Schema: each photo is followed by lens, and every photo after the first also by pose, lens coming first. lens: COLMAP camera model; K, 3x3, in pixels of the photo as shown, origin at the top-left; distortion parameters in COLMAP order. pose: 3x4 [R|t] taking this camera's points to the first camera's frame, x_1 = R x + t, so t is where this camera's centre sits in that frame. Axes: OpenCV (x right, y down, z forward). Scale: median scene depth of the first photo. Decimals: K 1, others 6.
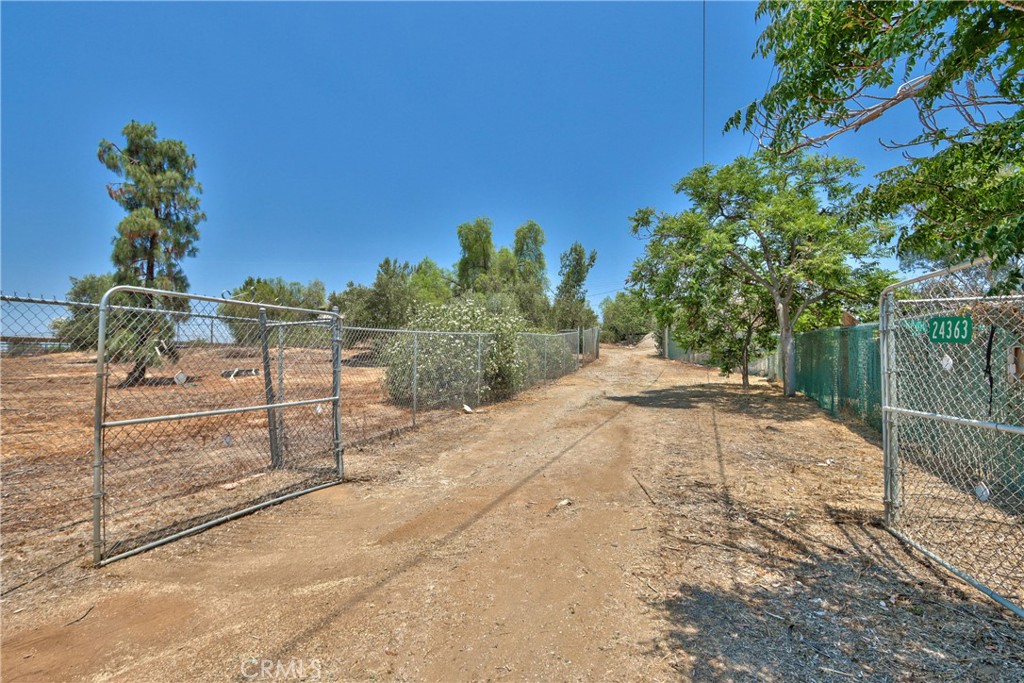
lens RADIAL K [[514.6, 0, 508.4], [0, 514.6, 341.3], [0, 0, 1]] dist [0.003209, 0.000585]
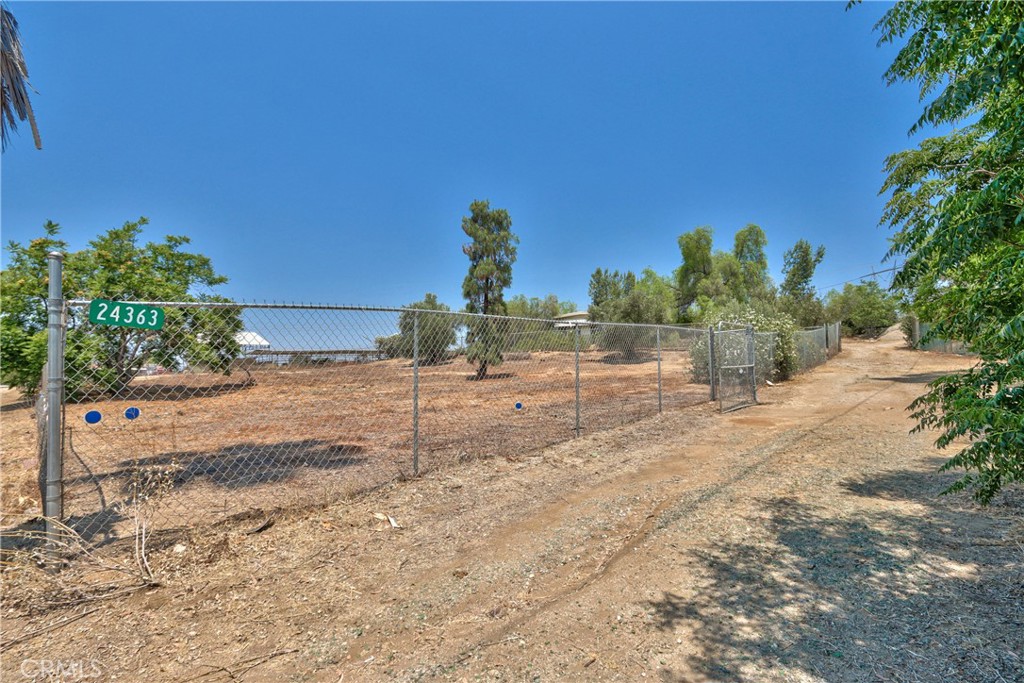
lens RADIAL K [[514.6, 0, 510.2], [0, 514.6, 345.2], [0, 0, 1]] dist [0.003209, 0.000585]
pose [[0.936900, -0.036228, -0.347715, -0.079077], [0.036493, 0.999317, -0.005789, 0.000331], [0.347687, -0.007265, 0.937582, -0.201339]]
